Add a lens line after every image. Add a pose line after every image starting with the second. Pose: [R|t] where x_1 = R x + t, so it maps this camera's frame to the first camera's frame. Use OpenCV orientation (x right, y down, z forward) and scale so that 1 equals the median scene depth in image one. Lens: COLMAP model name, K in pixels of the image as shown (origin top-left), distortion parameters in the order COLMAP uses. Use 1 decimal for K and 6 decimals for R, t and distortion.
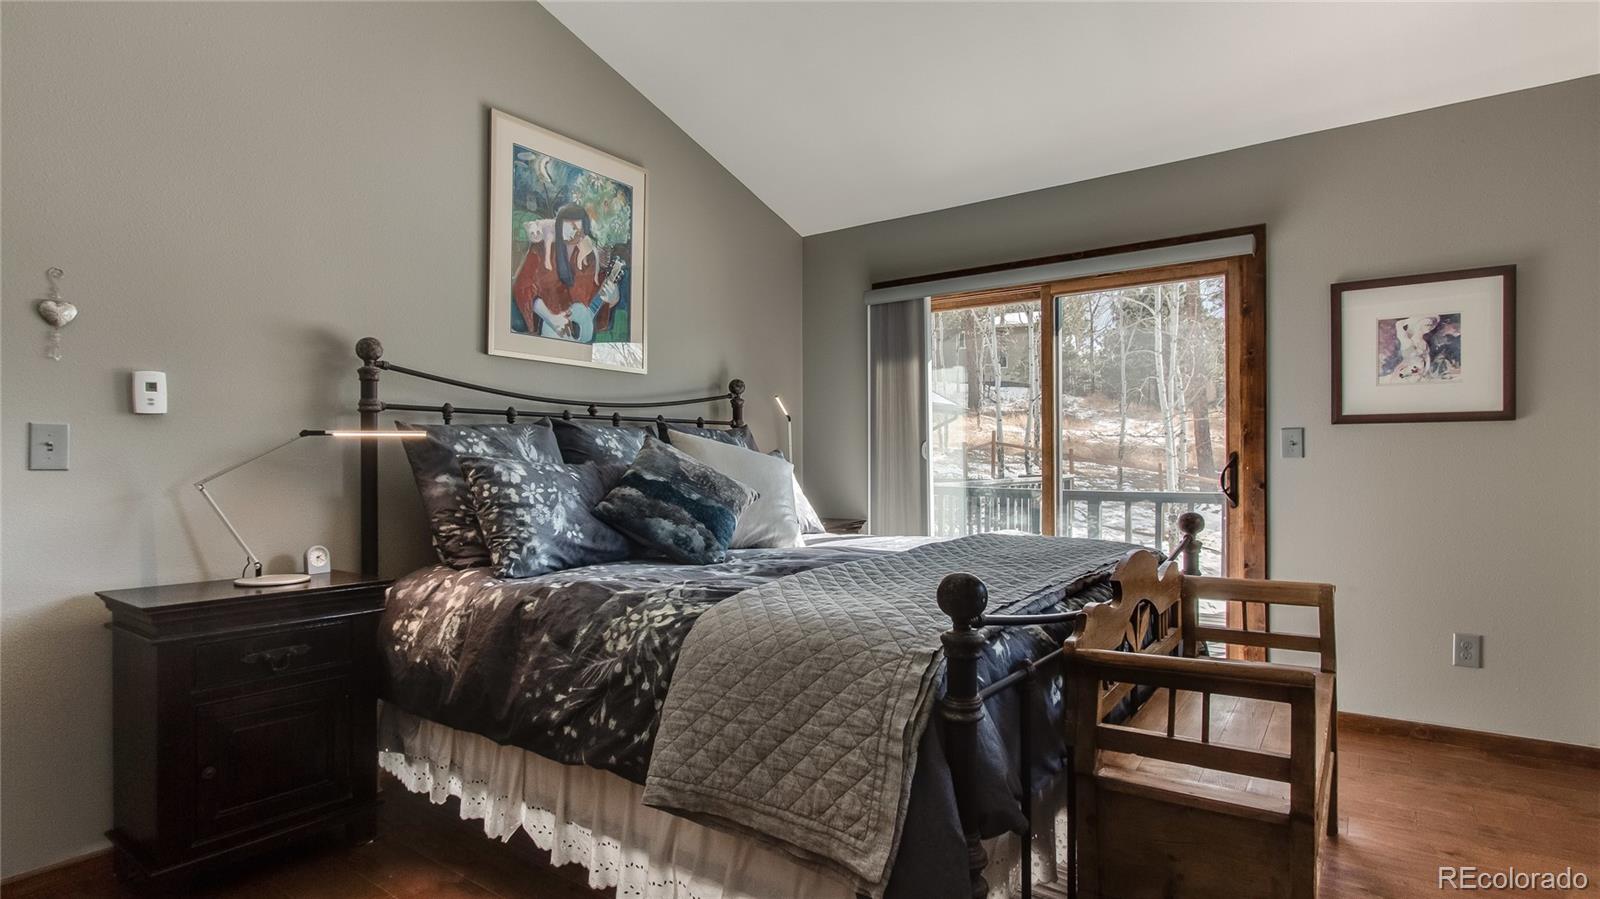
lens RADIAL K [[776.0, 0, 808.8], [0, 776.0, 452.9], [0, 0, 1]] dist [-0.016439, 0.000106]
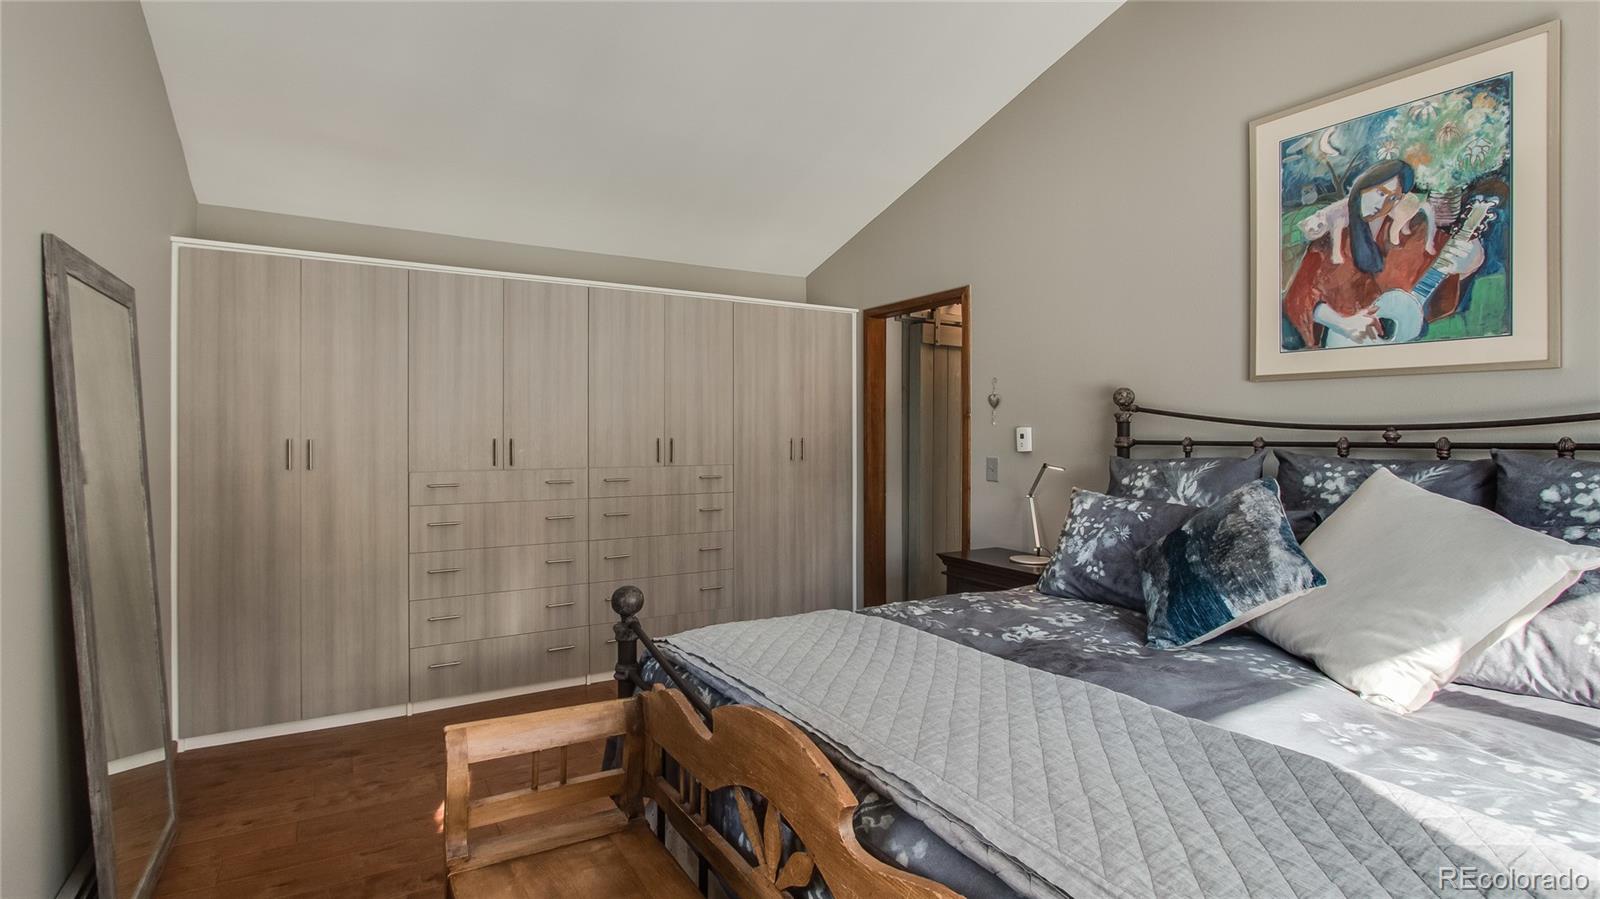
lens RADIAL K [[746.1, 0, 791.2], [0, 746.1, 430.5], [0, 0, 1]] dist [-0.016242, 0.000432]
pose [[-0.372505, -0.004069, -0.928021, 0.601982], [0.005761, 0.999961, -0.006697, -0.060835], [0.928012, -0.007841, -0.372467, 0.762677]]
